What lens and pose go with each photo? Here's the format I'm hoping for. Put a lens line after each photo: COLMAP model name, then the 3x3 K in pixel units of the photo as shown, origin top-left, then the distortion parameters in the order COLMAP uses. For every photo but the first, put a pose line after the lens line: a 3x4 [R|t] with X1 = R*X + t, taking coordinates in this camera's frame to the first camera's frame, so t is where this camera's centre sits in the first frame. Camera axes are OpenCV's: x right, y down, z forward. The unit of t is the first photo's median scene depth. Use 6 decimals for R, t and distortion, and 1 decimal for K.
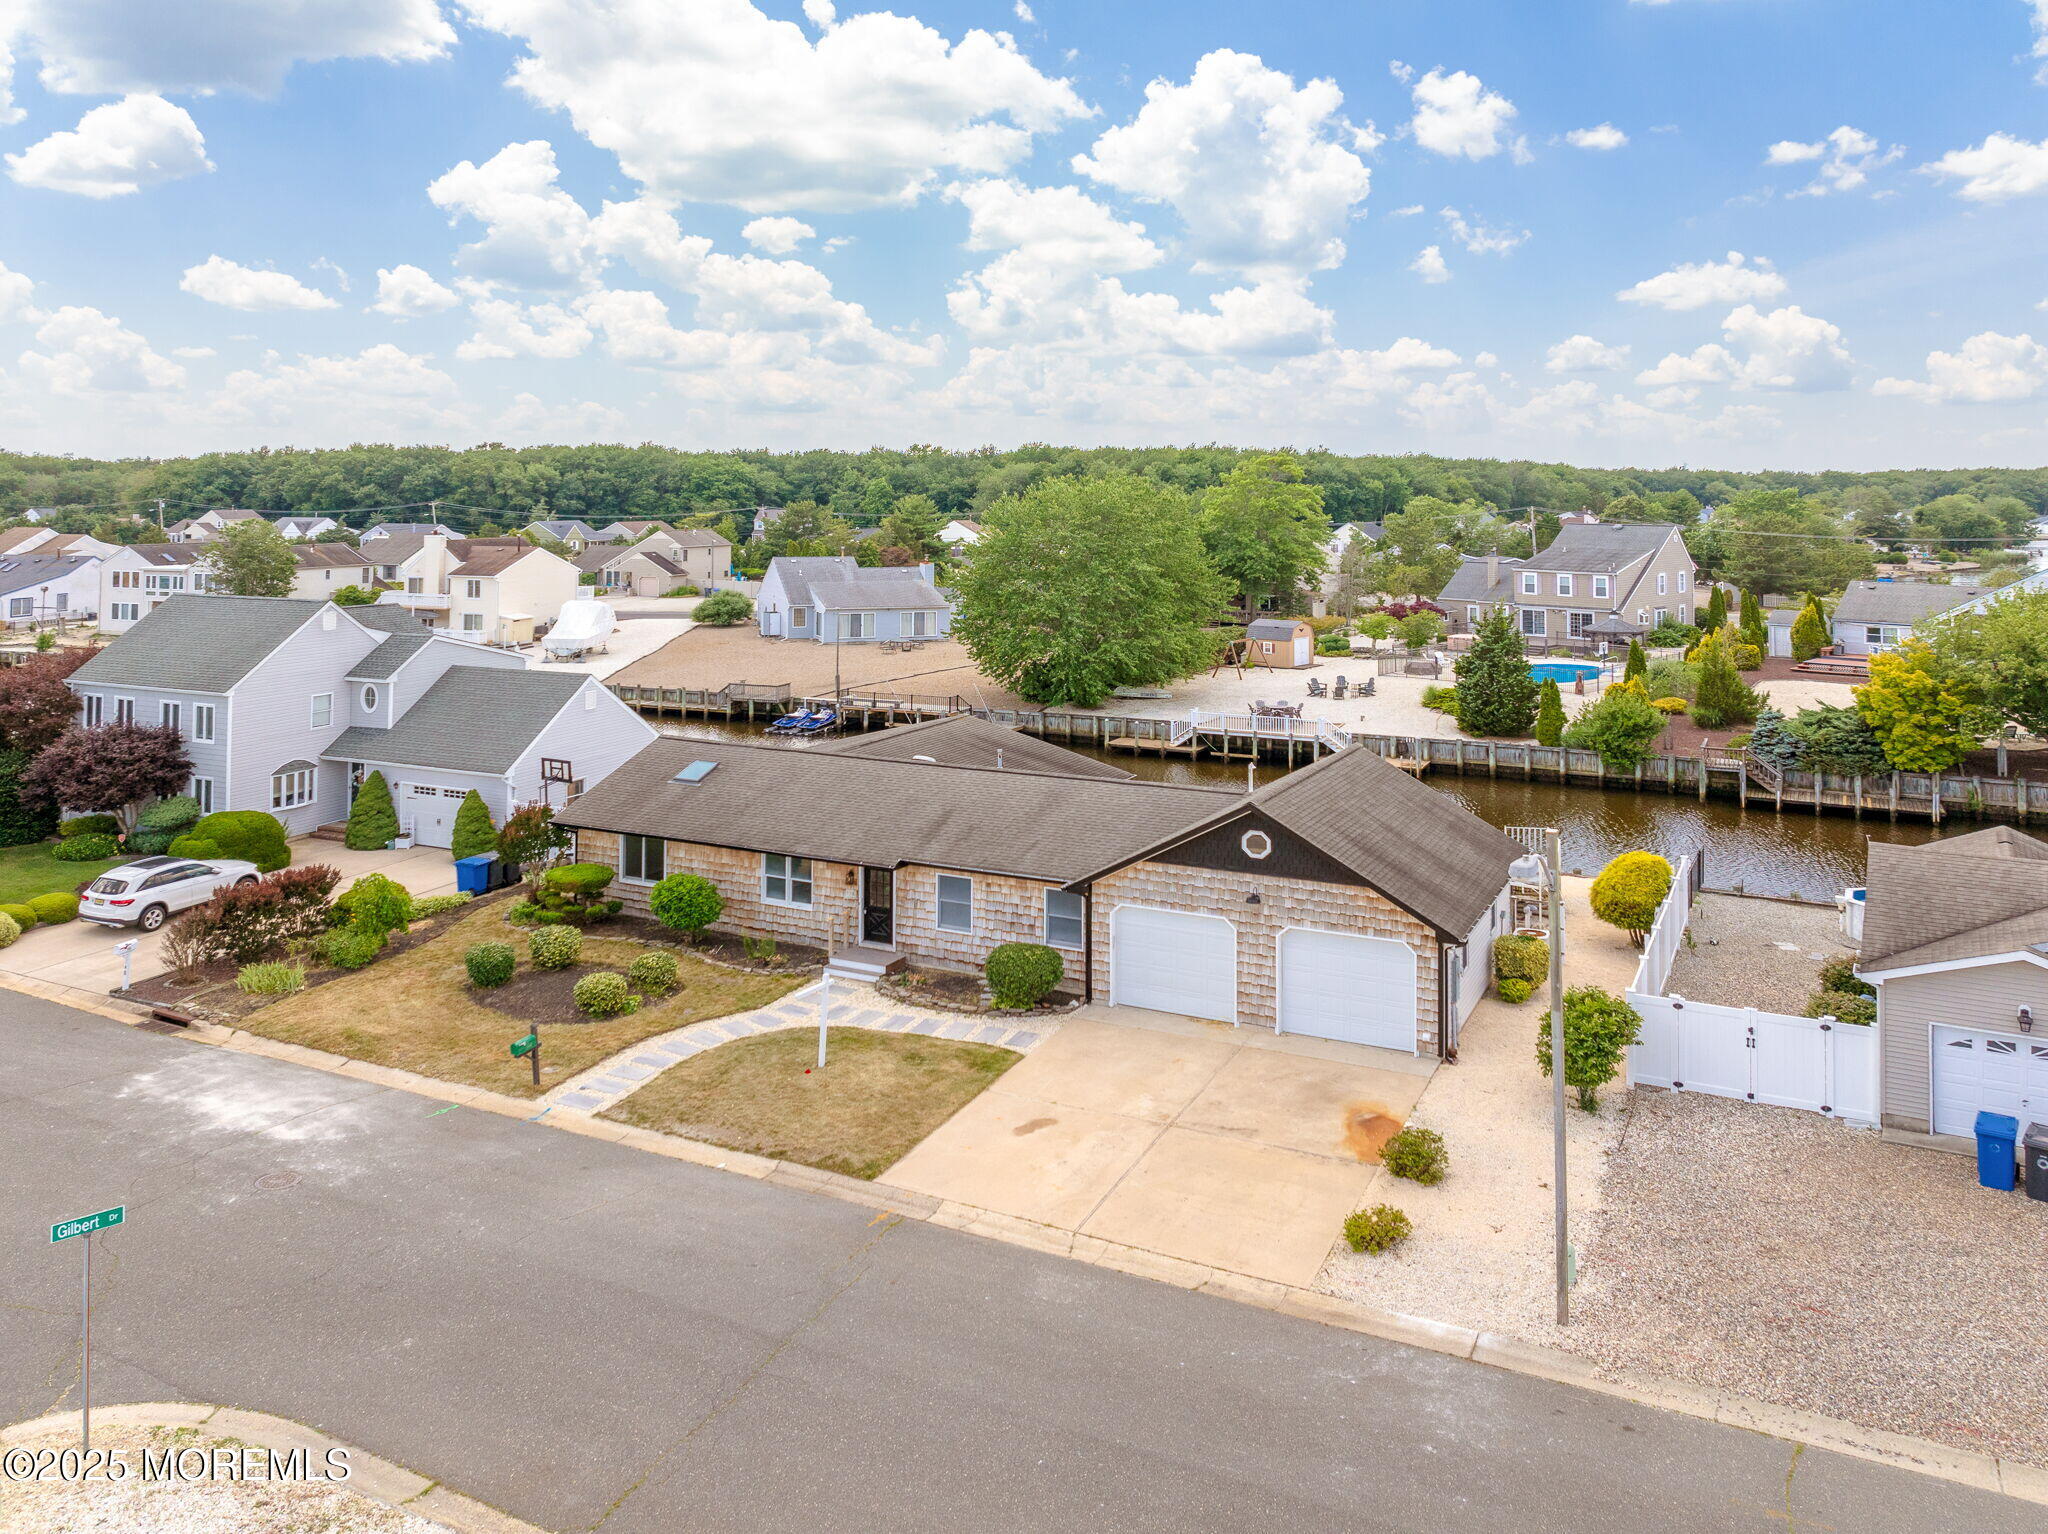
lens RADIAL K [[1508.0, 0, 1026.9], [0, 1508.0, 710.2], [0, 0, 1]] dist [-0.036847, -0.000395]
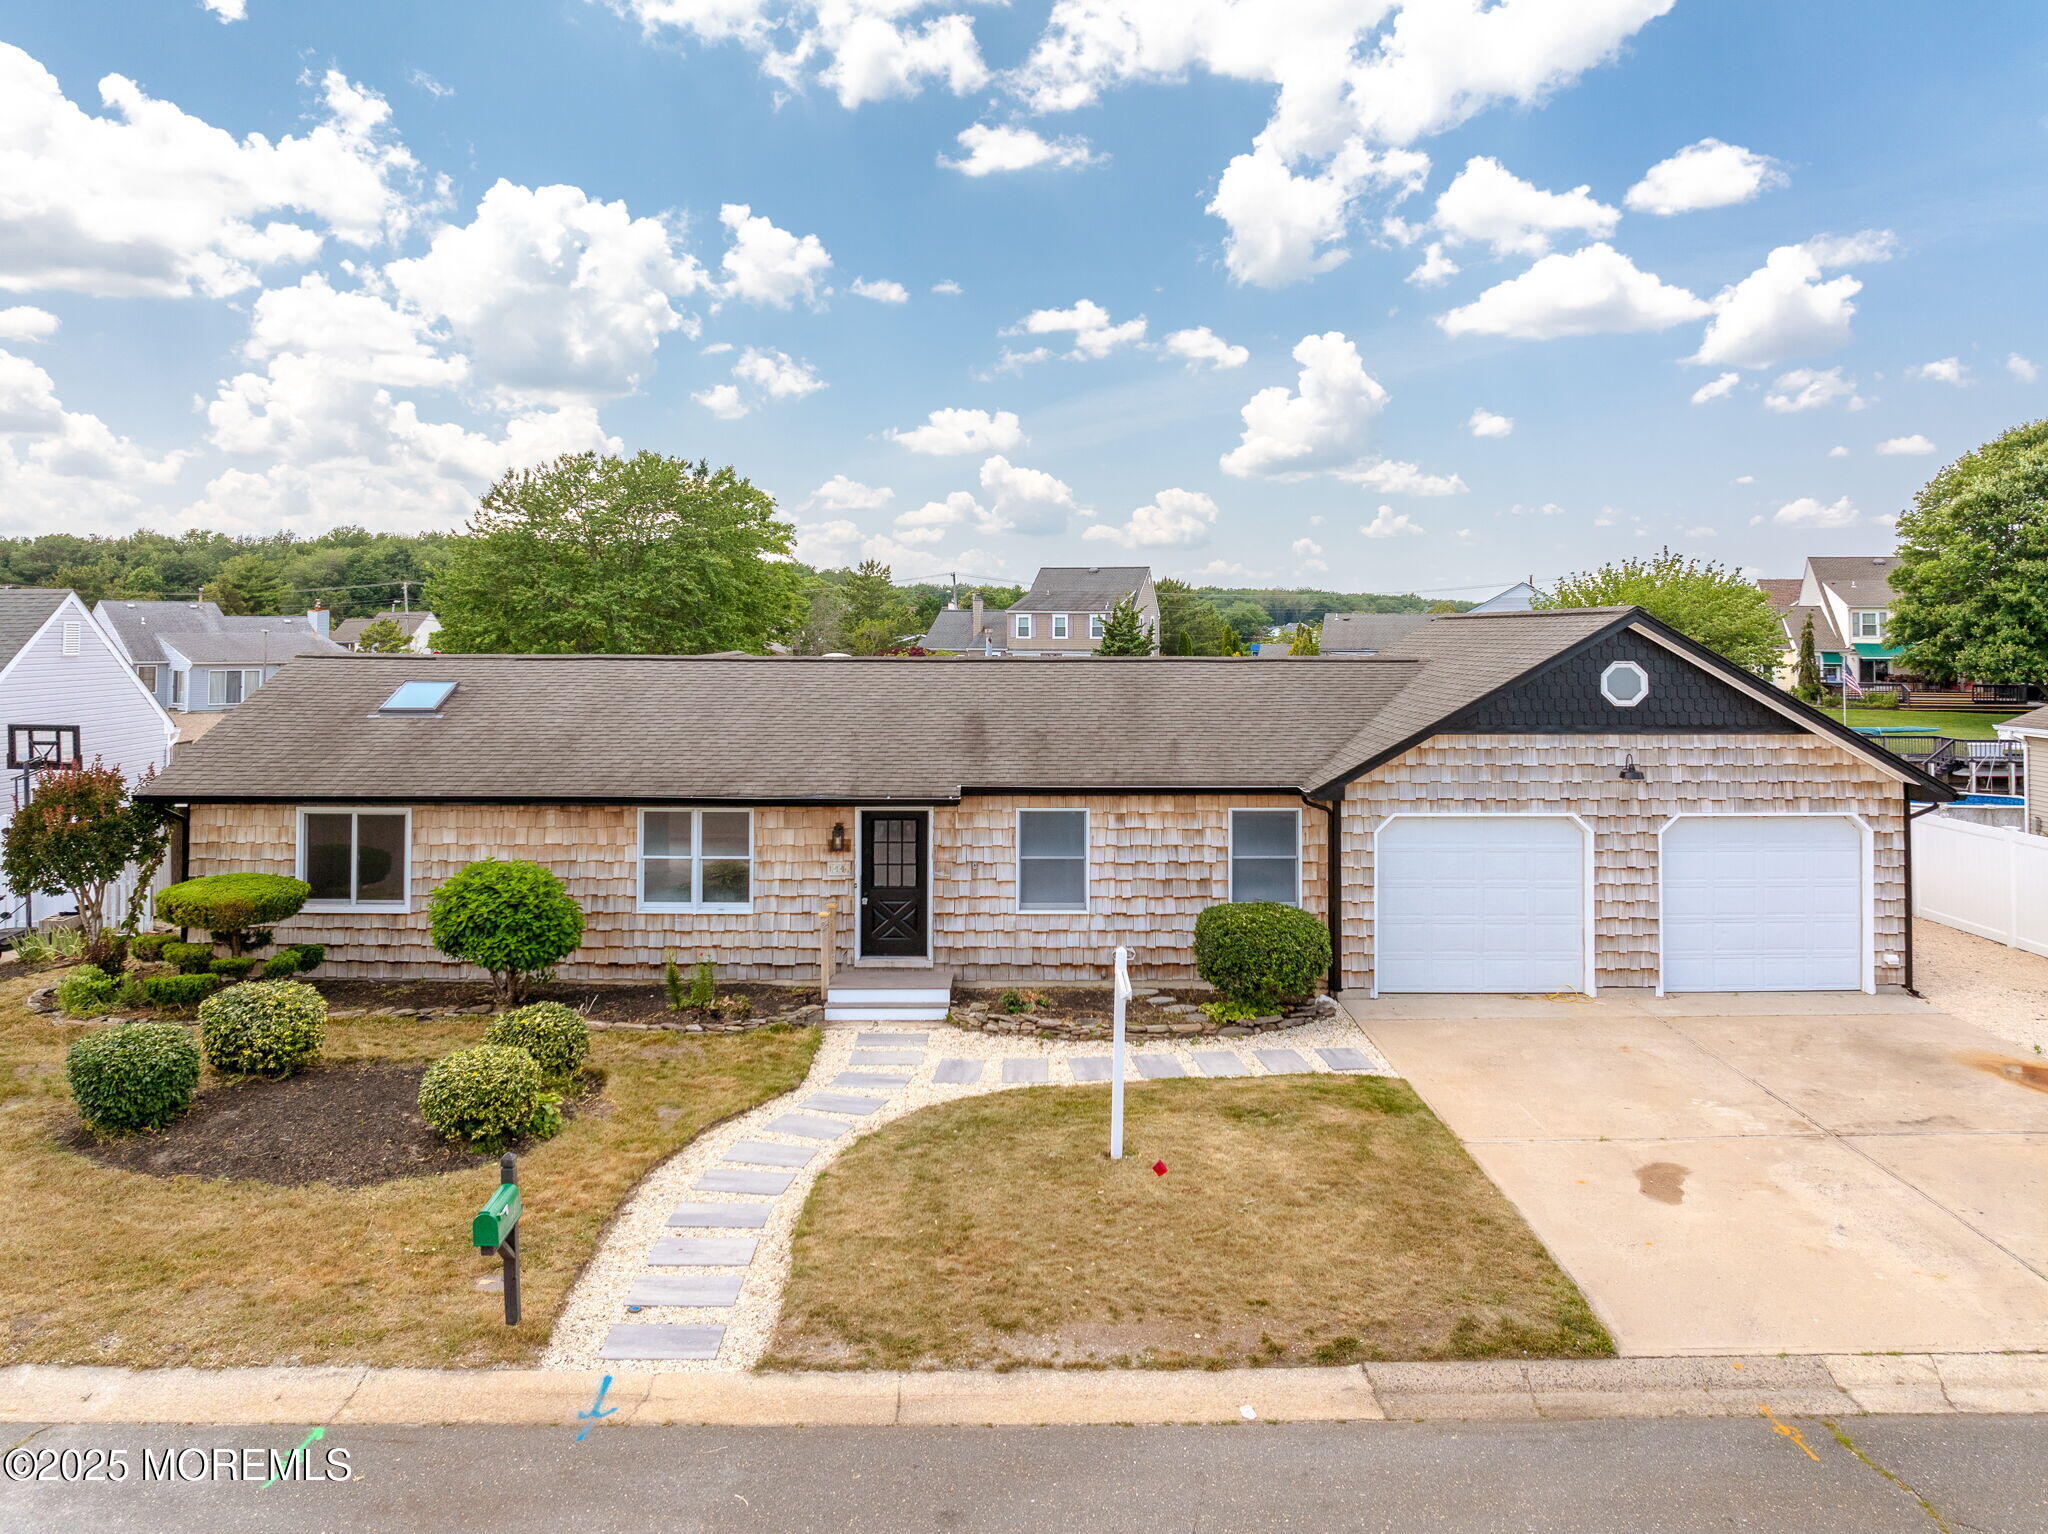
lens RADIAL K [[1508.0, 0, 1028.4], [0, 1508.0, 627.7], [0, 0, 1]] dist [-0.036847, -0.000395]
pose [[0.889896, -0.001949, 0.456159, -0.168853], [0.066175, 0.989964, -0.124868, 0.059832], [-0.451338, 0.141306, 0.881094, 0.264480]]
